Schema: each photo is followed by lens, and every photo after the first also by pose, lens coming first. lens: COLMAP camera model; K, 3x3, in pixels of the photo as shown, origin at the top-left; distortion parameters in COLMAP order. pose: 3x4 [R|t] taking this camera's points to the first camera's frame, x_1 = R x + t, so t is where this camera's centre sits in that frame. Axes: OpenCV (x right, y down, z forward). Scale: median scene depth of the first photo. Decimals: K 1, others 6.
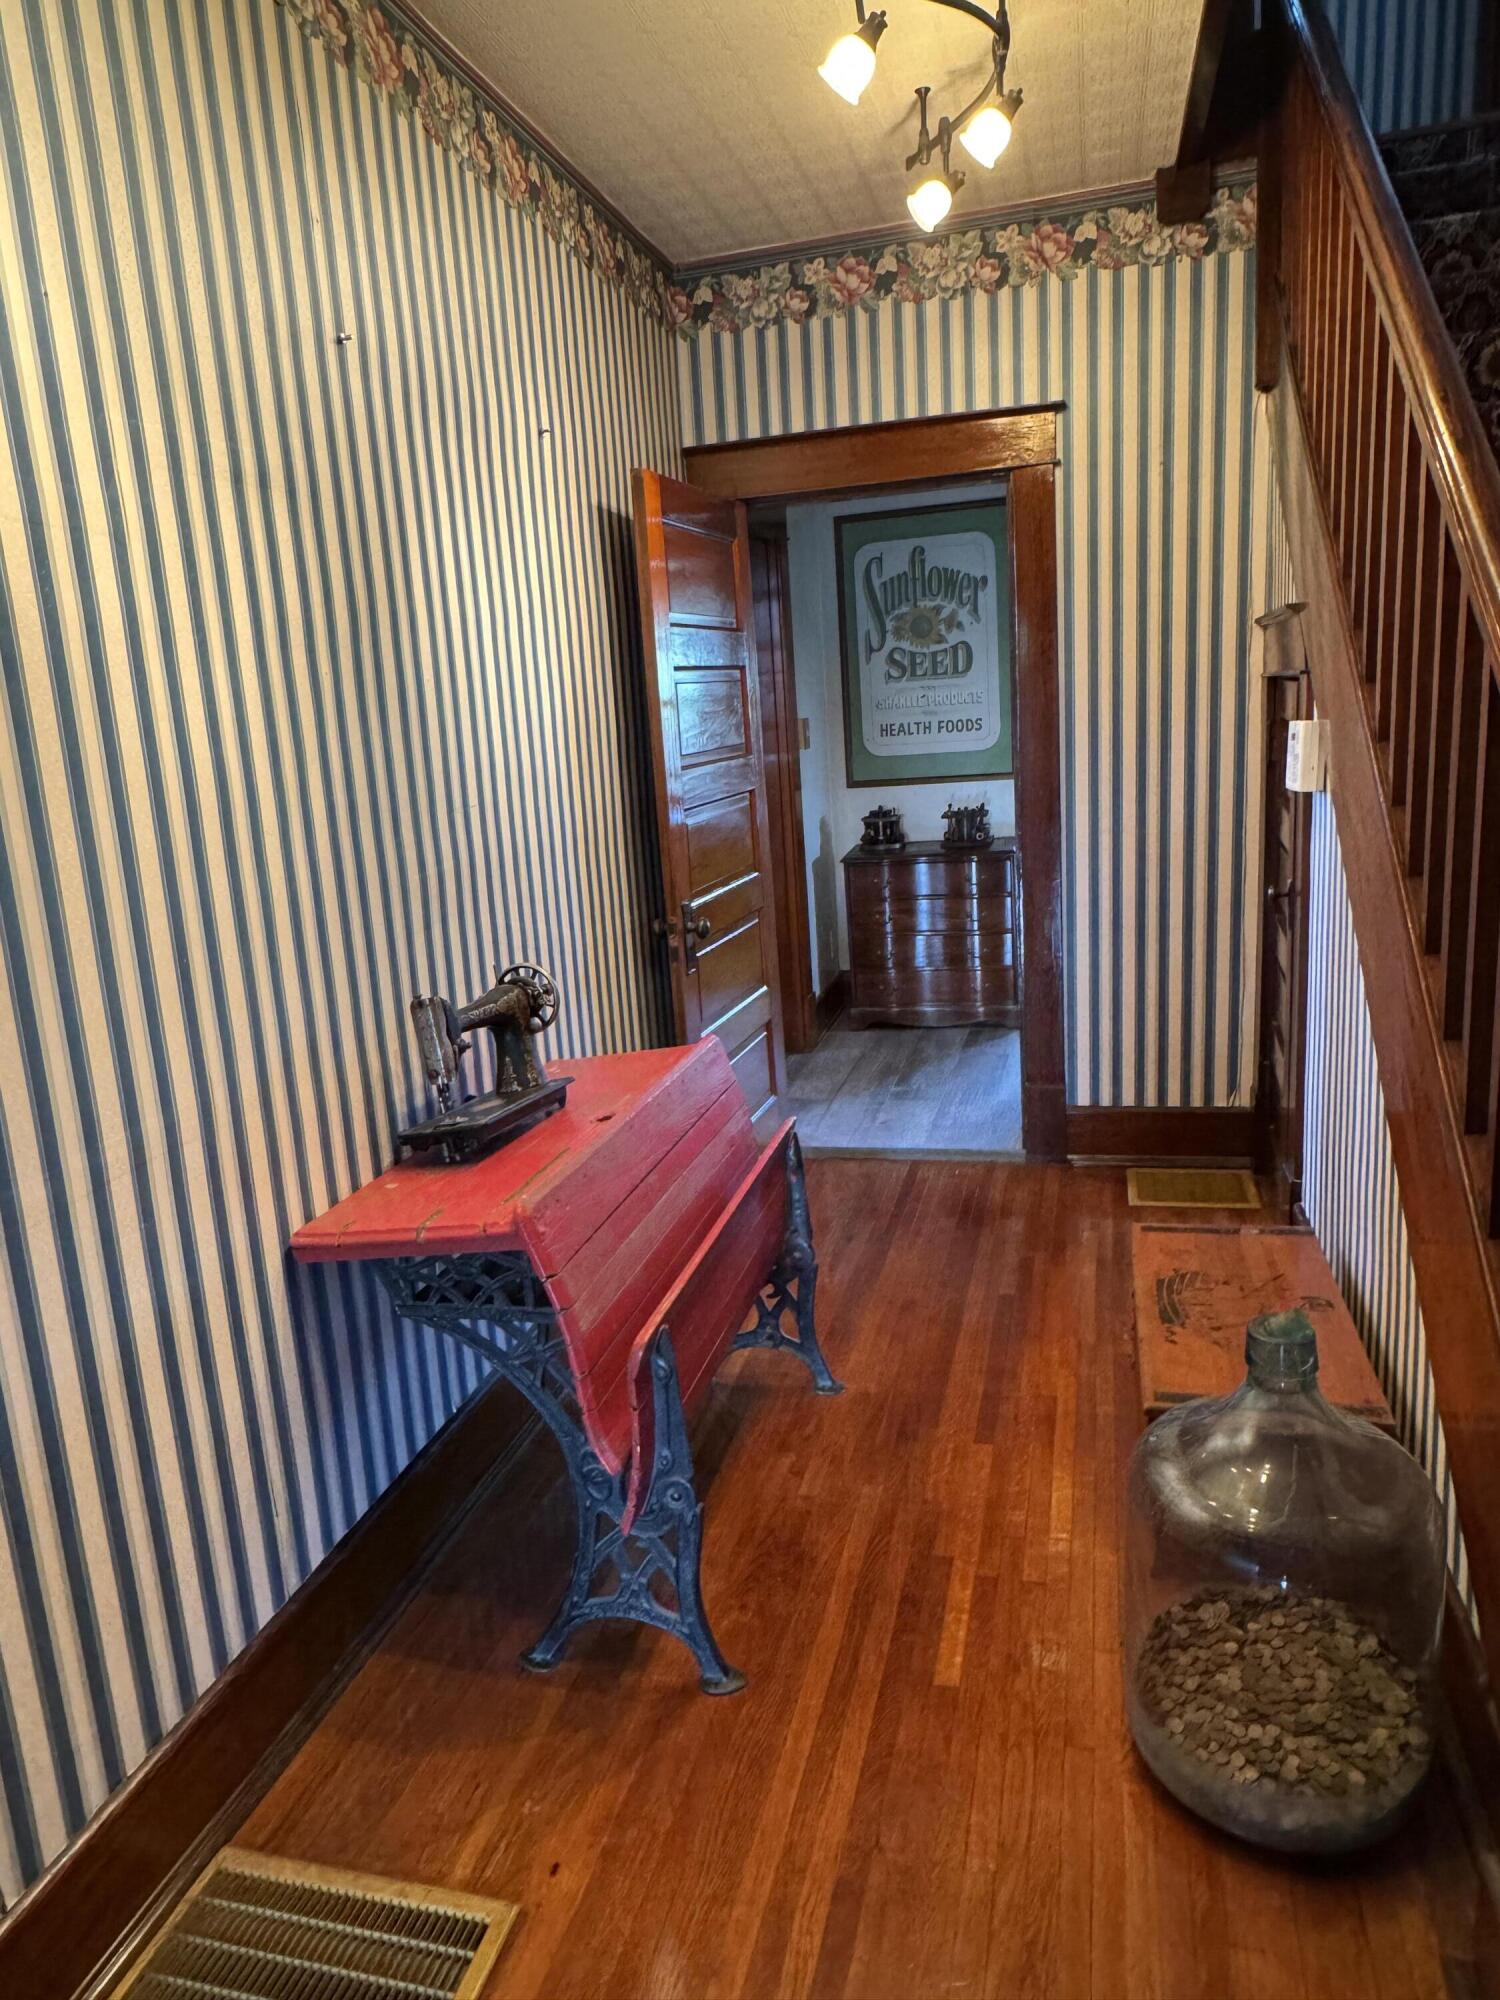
lens RADIAL K [[1288.6, 0, 715.3], [0, 1288.6, 967.8], [0, 0, 1]] dist [-0.002742, -0.001871]
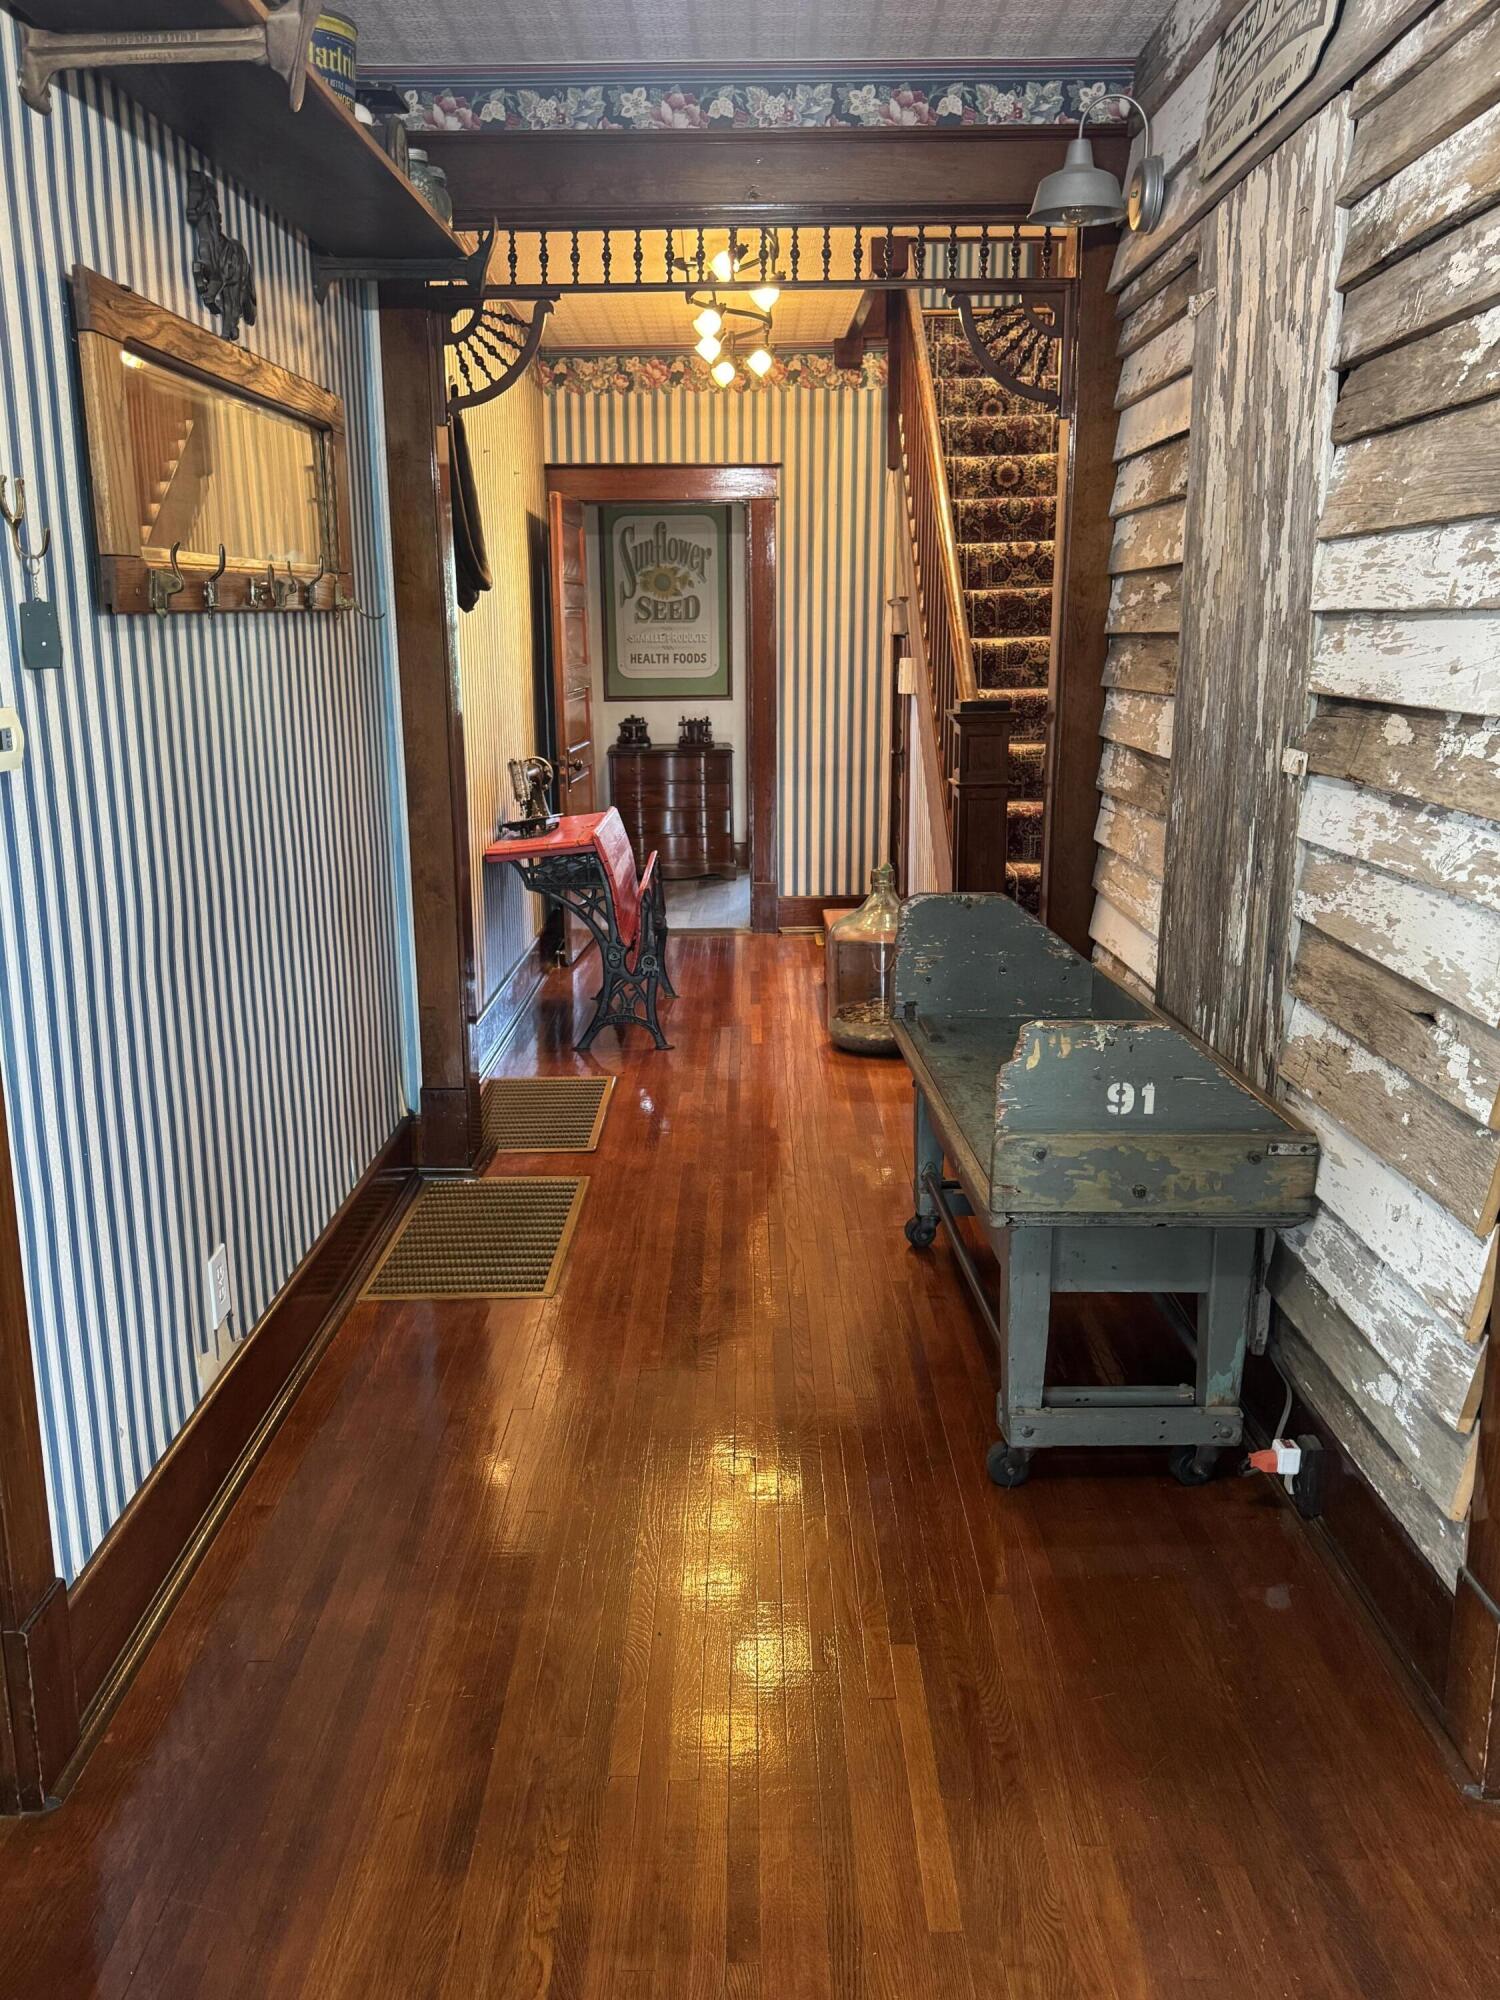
lens RADIAL K [[1624.5, 0, 747.9], [0, 1624.5, 997.0], [0, 0, 1]] dist [0.007423, -0.000091]
pose [[0.957852, -0.001913, 0.287257, -0.355251], [-0.001285, 0.999939, 0.010945, 0.217376], [-0.287260, -0.010852, 0.957791, -0.954618]]
